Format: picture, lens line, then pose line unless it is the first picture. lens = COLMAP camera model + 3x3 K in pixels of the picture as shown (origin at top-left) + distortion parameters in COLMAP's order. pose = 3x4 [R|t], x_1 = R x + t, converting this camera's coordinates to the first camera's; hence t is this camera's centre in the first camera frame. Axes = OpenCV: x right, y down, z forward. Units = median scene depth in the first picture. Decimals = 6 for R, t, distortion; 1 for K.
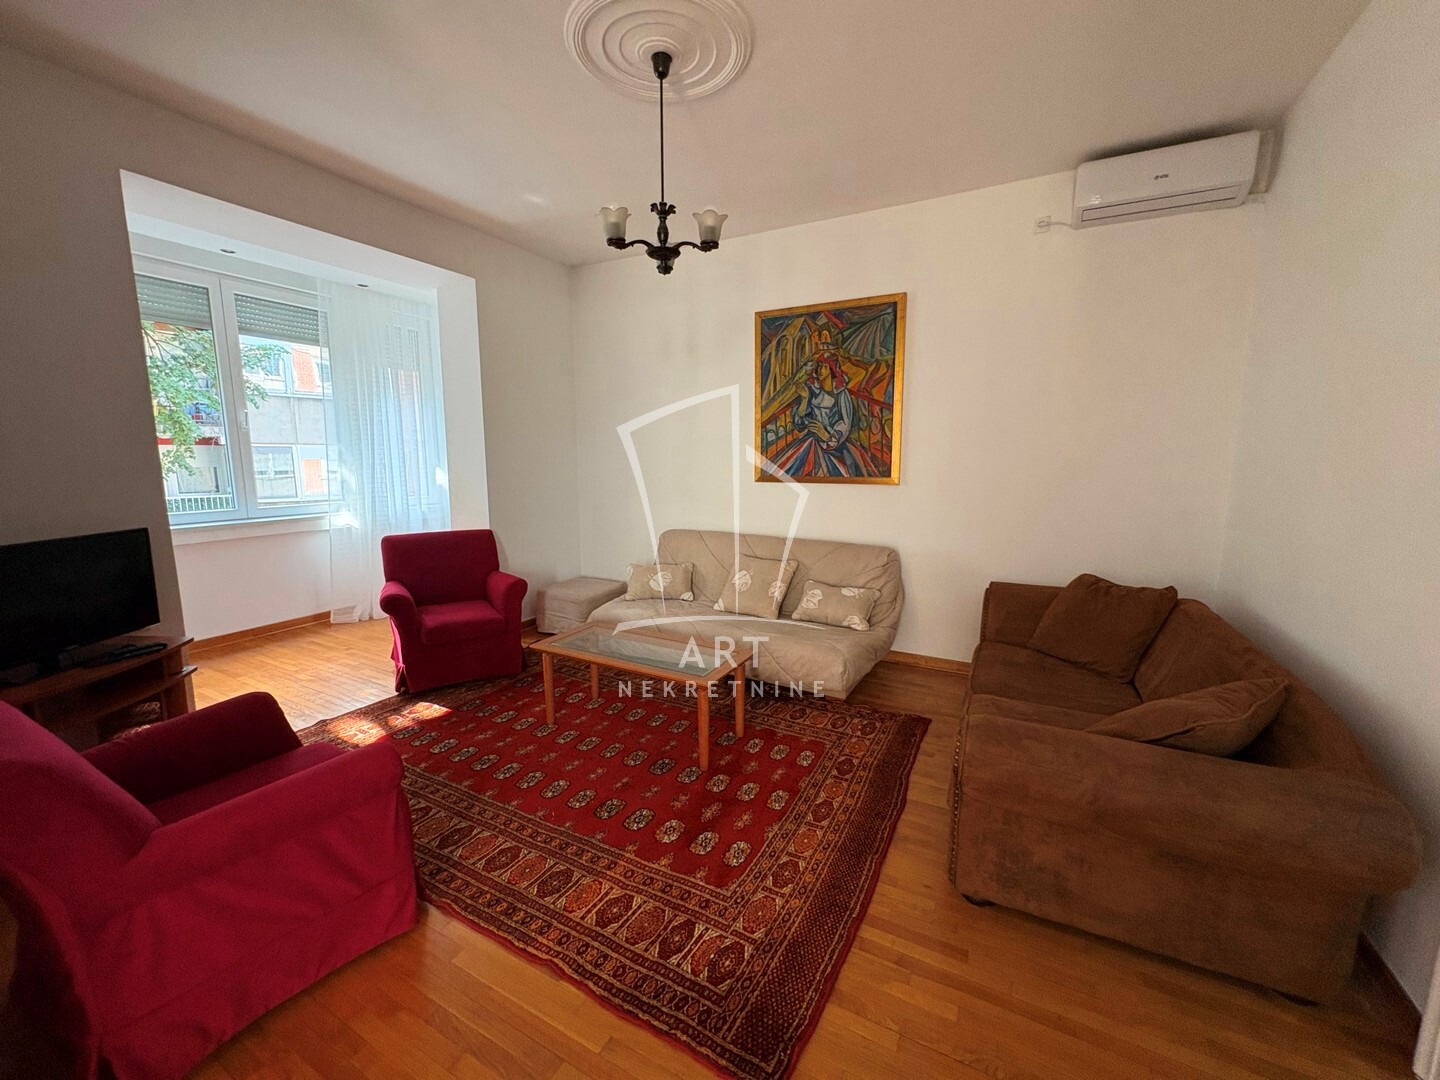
lens RADIAL K [[576.4, 0, 721.9], [0, 576.4, 540.7], [0, 0, 1]] dist [-0.000008, -0.000369]
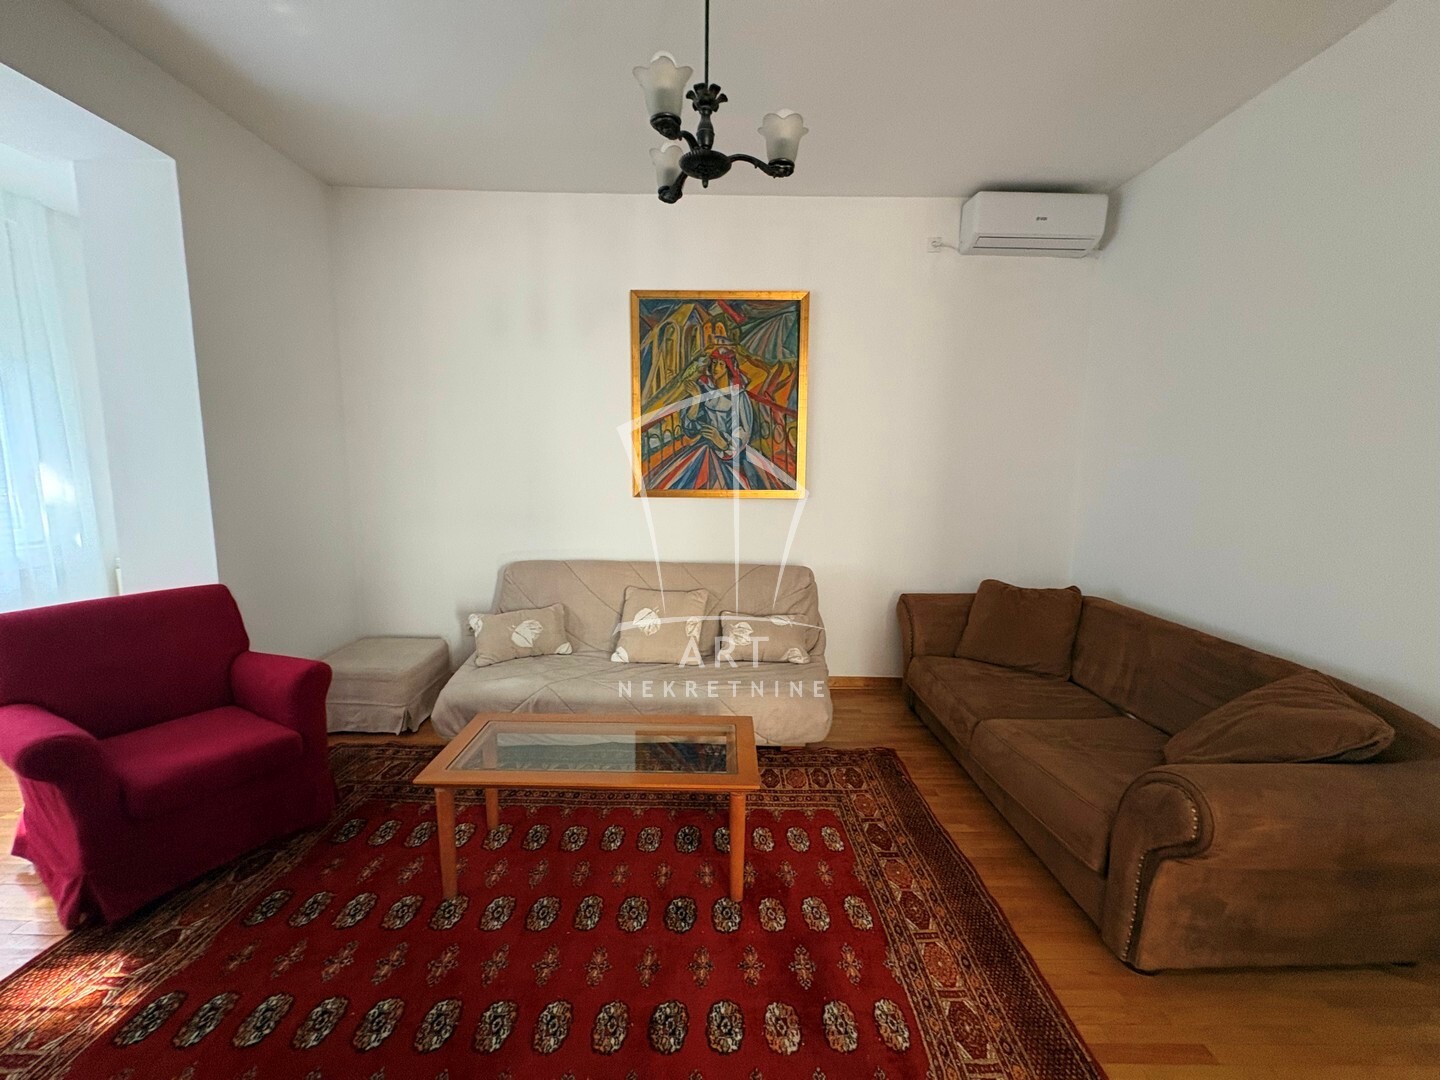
lens RADIAL K [[576.4, 0, 723.5], [0, 576.4, 539.9], [0, 0, 1]] dist [-0.000008, -0.000369]
pose [[0.878756, -0.053421, 0.474272, -0.267818], [0.060833, 0.998148, -0.000286, -0.039773], [-0.473379, 0.029103, 0.880378, 0.262220]]
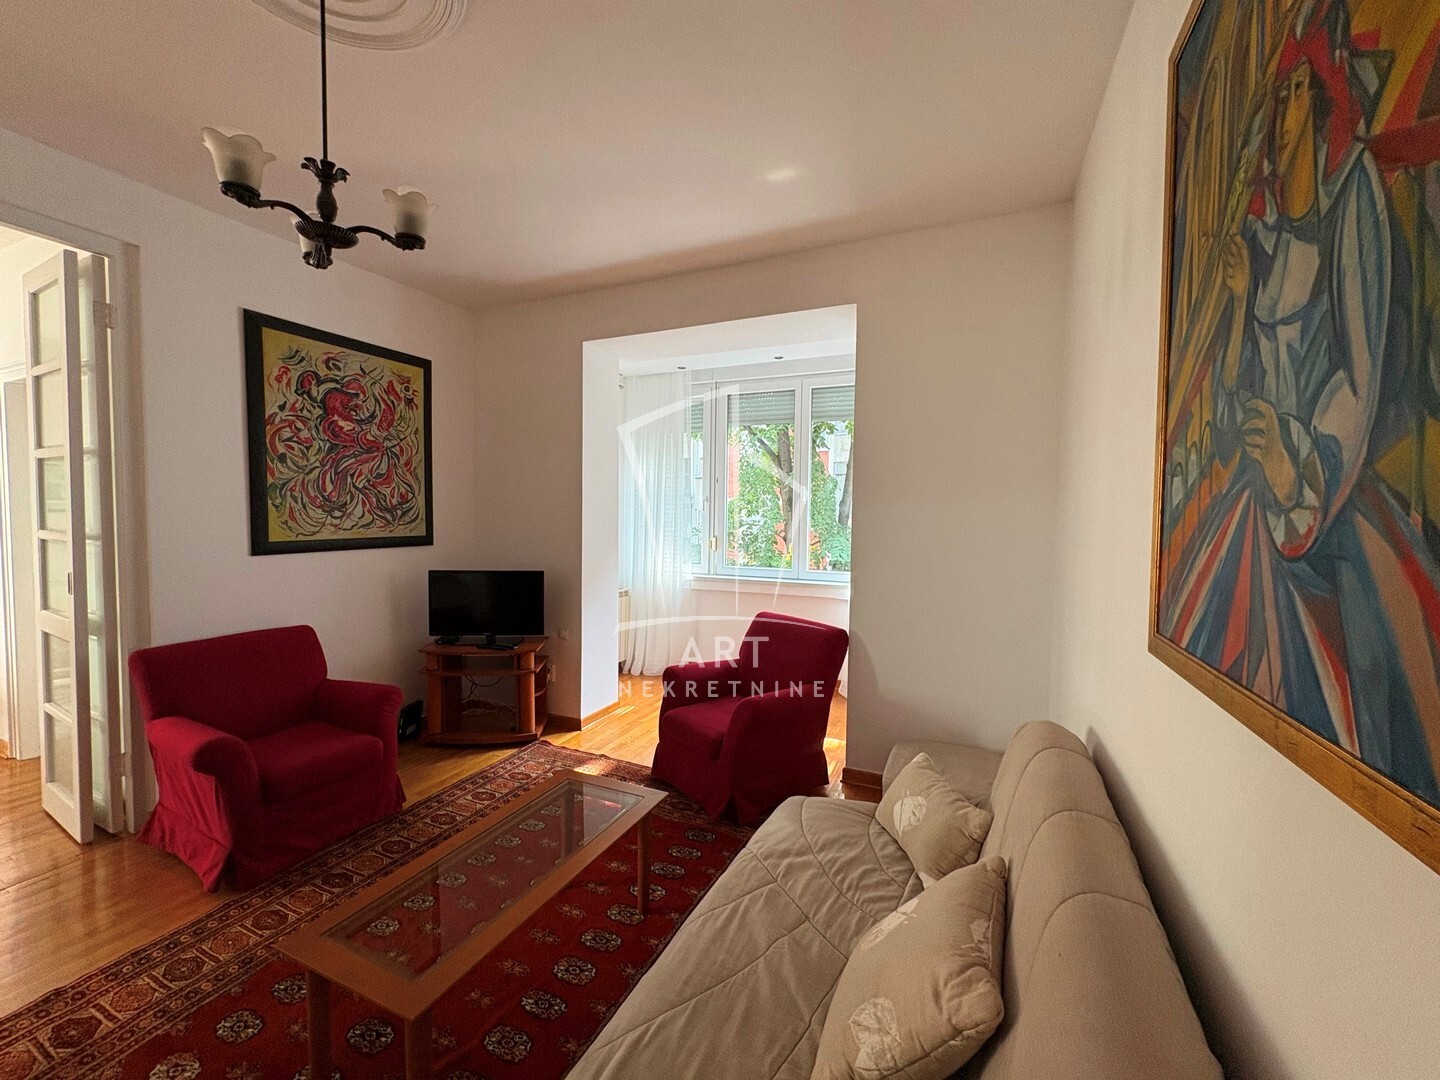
lens RADIAL K [[576.4, 0, 722.5], [0, 576.4, 540.1], [0, 0, 1]] dist [-0.000008, -0.000369]
pose [[0.073803, 0.043982, -0.996303, 0.382196], [-0.160258, 0.986567, 0.031681, -0.157164], [0.984312, 0.157328, 0.079860, 0.916331]]
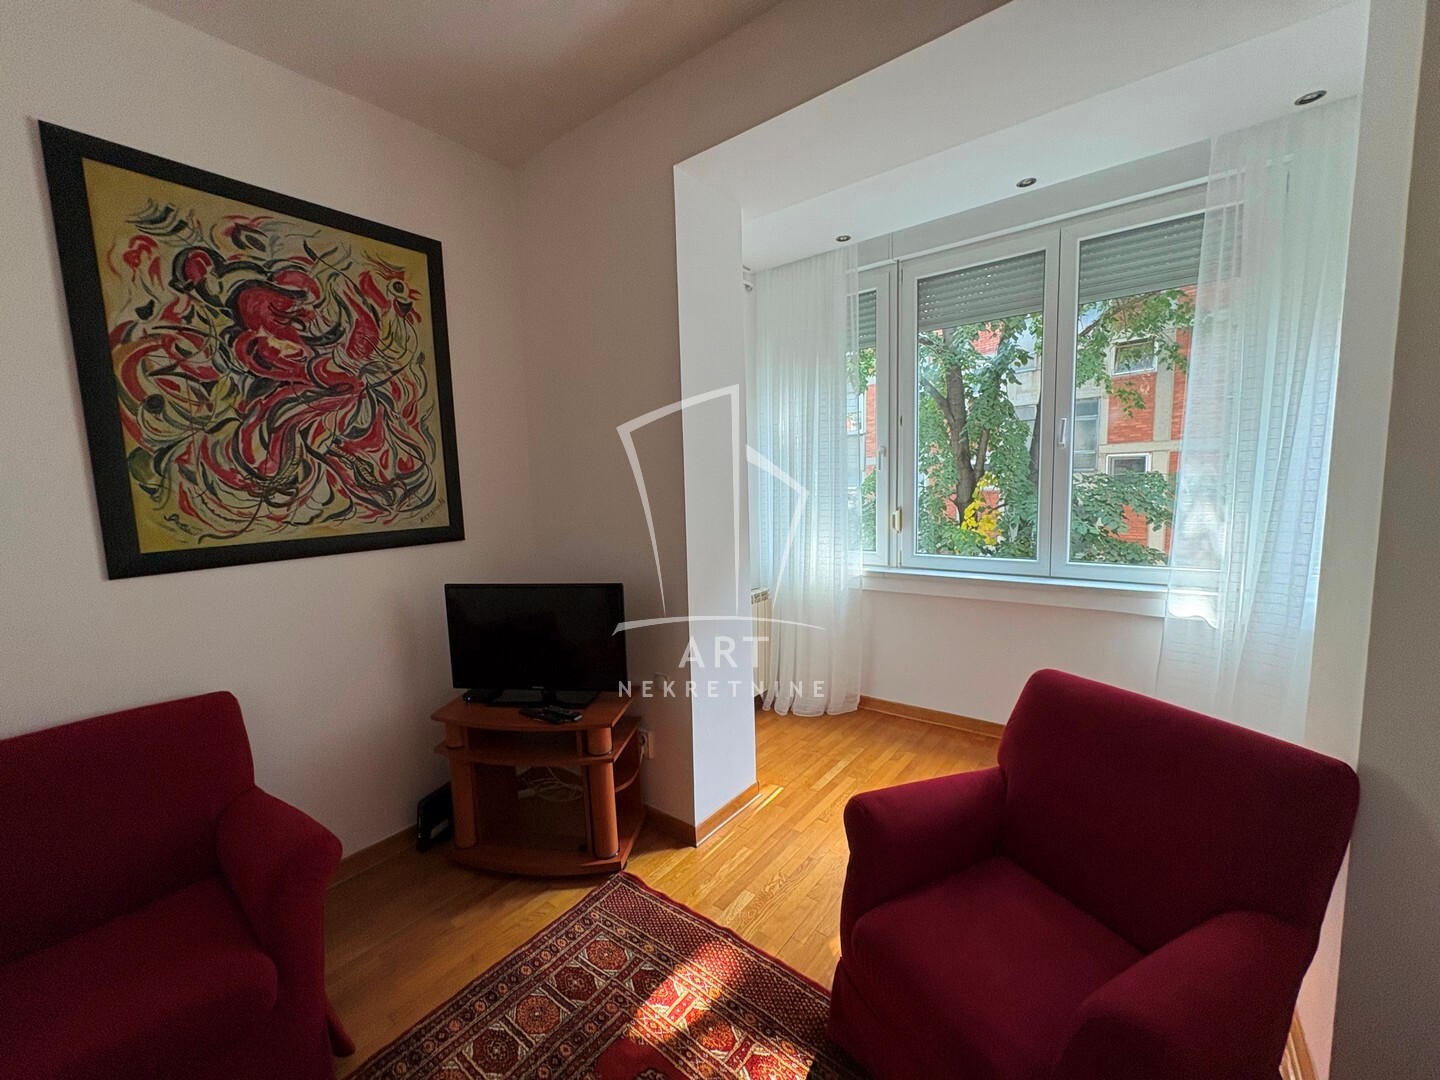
lens RADIAL K [[576.4, 0, 725.7], [0, 576.4, 539.9], [0, 0, 1]] dist [-0.000008, -0.000369]
pose [[-0.155617, 0.104701, -0.982253, -0.111820], [-0.118041, 0.985271, 0.123724, -0.149770], [0.980739, 0.135200, -0.140966, 0.874688]]
